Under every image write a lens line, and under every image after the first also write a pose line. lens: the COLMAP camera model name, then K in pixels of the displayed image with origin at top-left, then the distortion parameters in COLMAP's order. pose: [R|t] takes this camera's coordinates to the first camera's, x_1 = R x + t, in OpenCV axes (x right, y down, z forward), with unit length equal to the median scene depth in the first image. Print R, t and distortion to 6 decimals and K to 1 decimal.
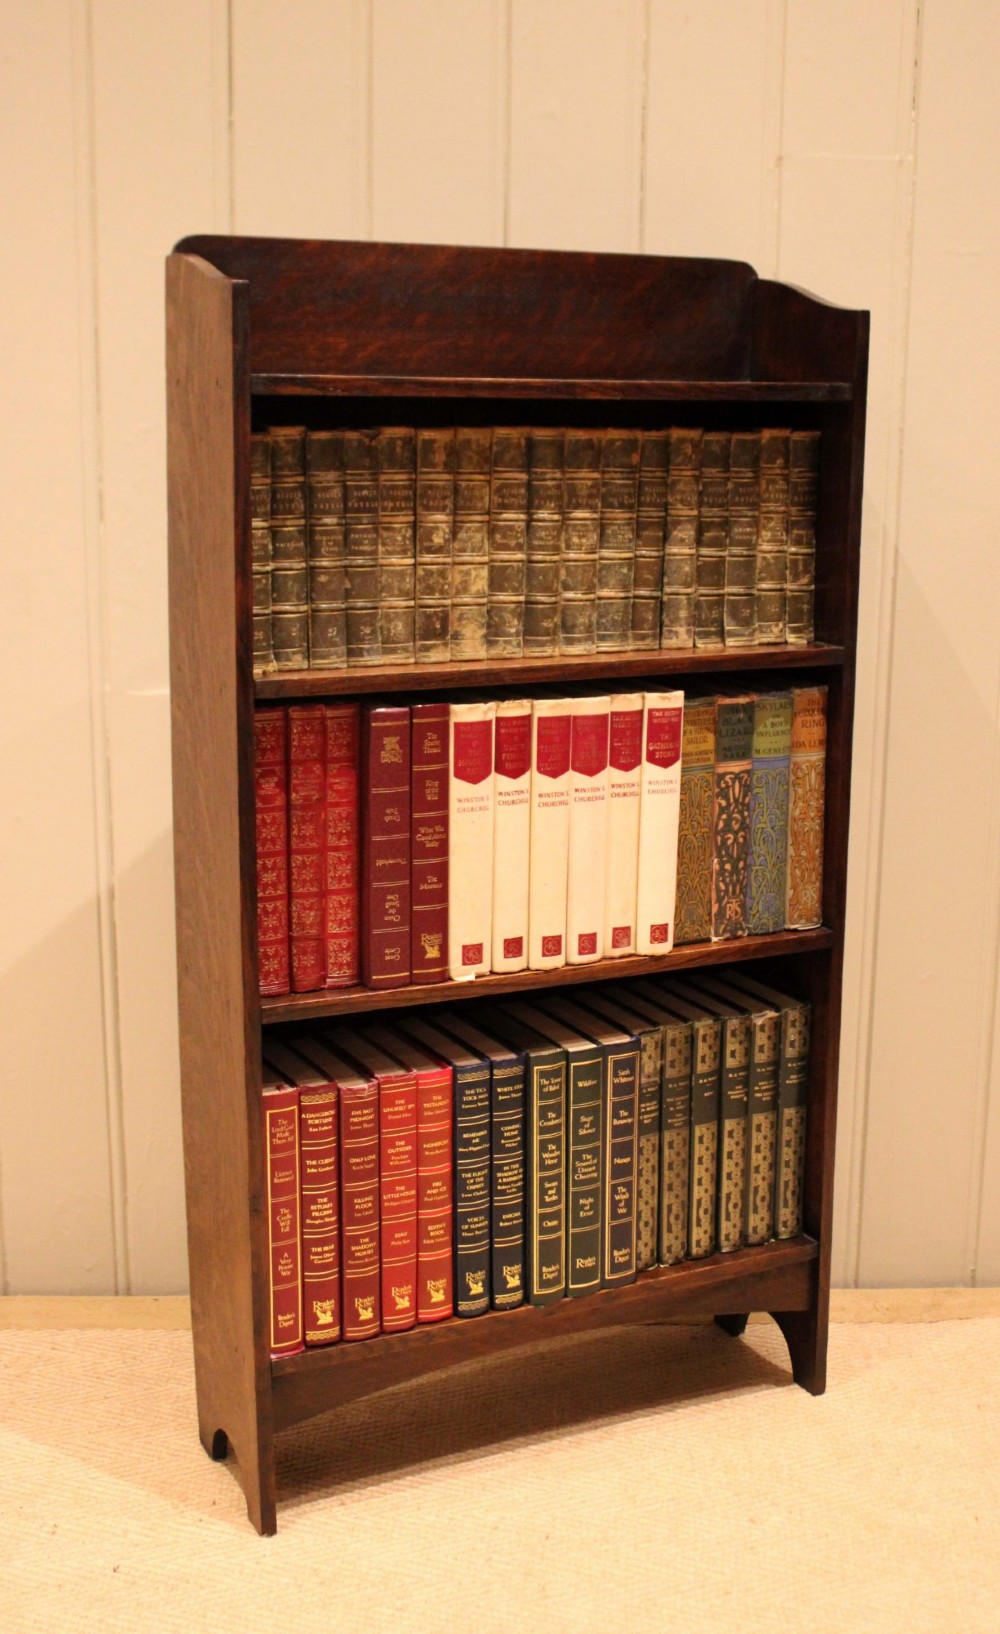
lens RADIAL K [[1962.2, 0, 487.6], [0, 1962.2, 804.4], [0, 0, 1]] dist [-0.065526, 0.000000]
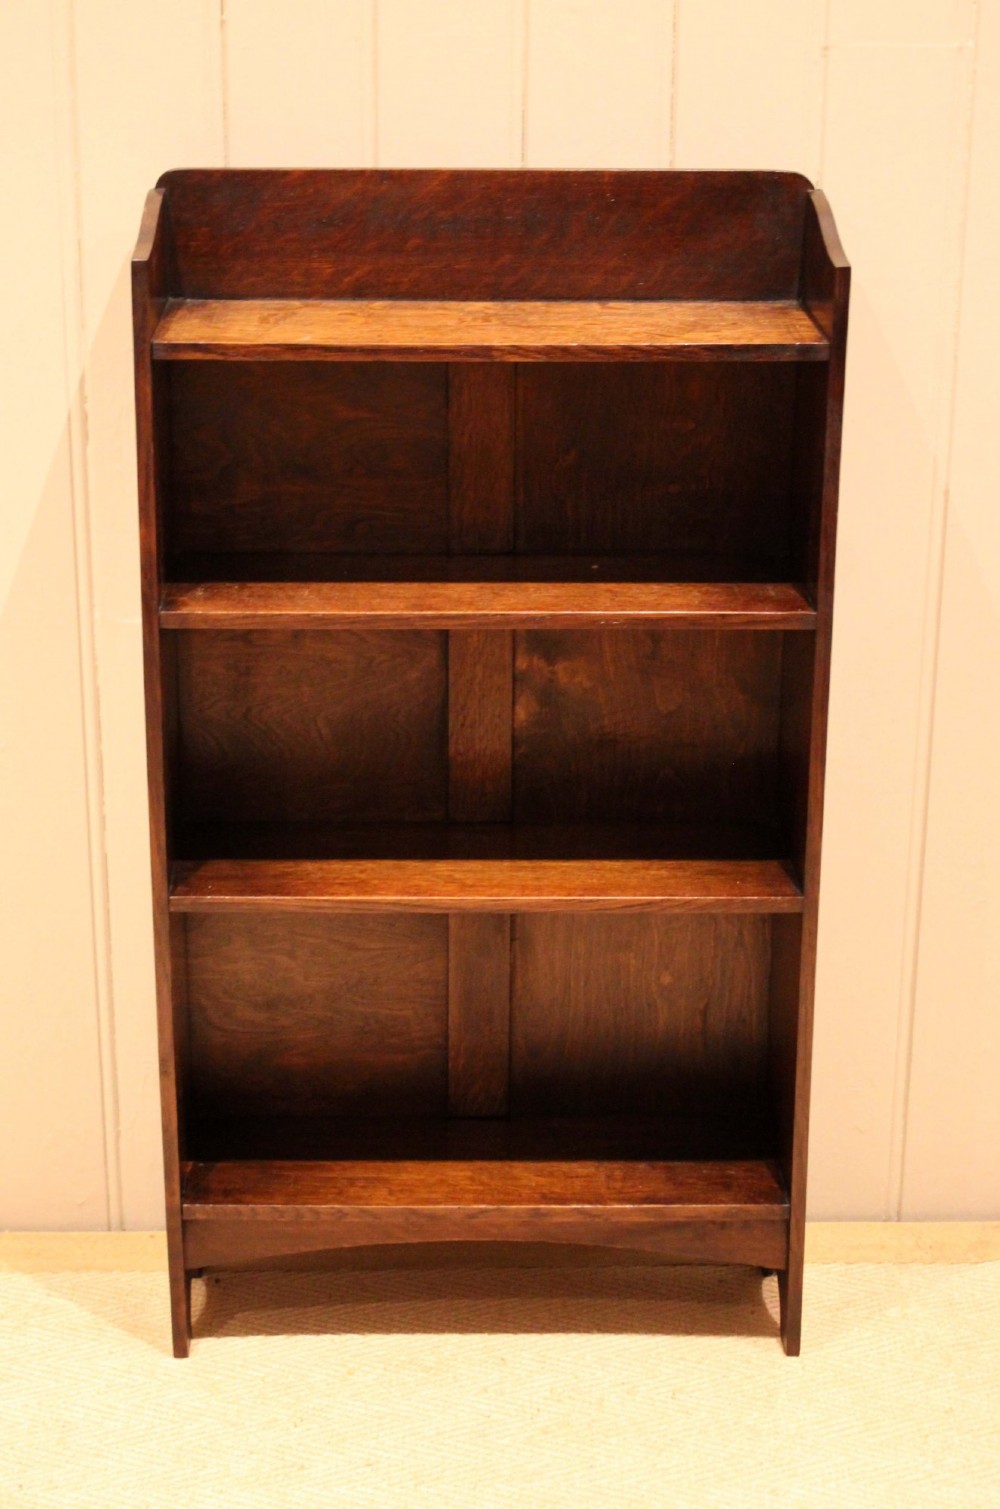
lens RADIAL K [[2730.8, 0, 419.5], [0, 2730.8, 675.6], [0, 0, 1]] dist [-0.015808, 0.000000]
pose [[0.900608, 0.140439, -0.411319, 0.578519], [-0.082985, 0.984510, 0.154446, -0.247667], [0.426637, -0.104962, 0.898312, -0.280640]]
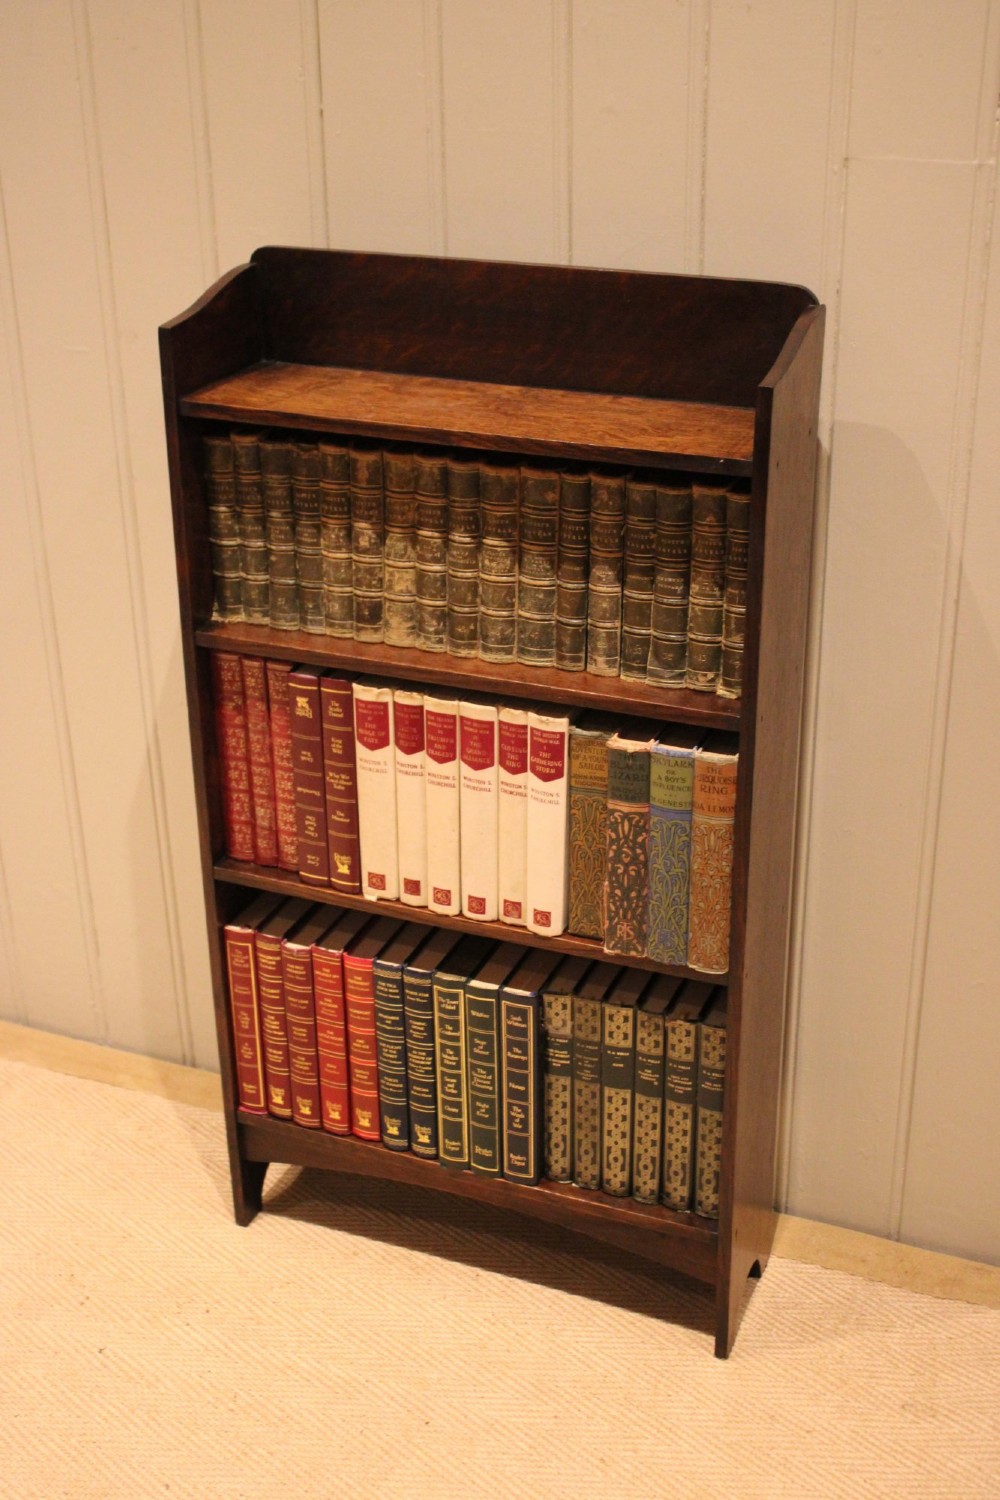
lens RADIAL K [[1896.3, 0, 486.6], [0, 1896.3, 780.6], [0, 0, 1]] dist [-0.026855, 0.000000]
pose [[0.653606, 0.315172, -0.688088, 0.796473], [-0.139755, 0.943792, 0.299543, -0.330851], [0.743820, -0.099620, 0.660915, 0.281885]]
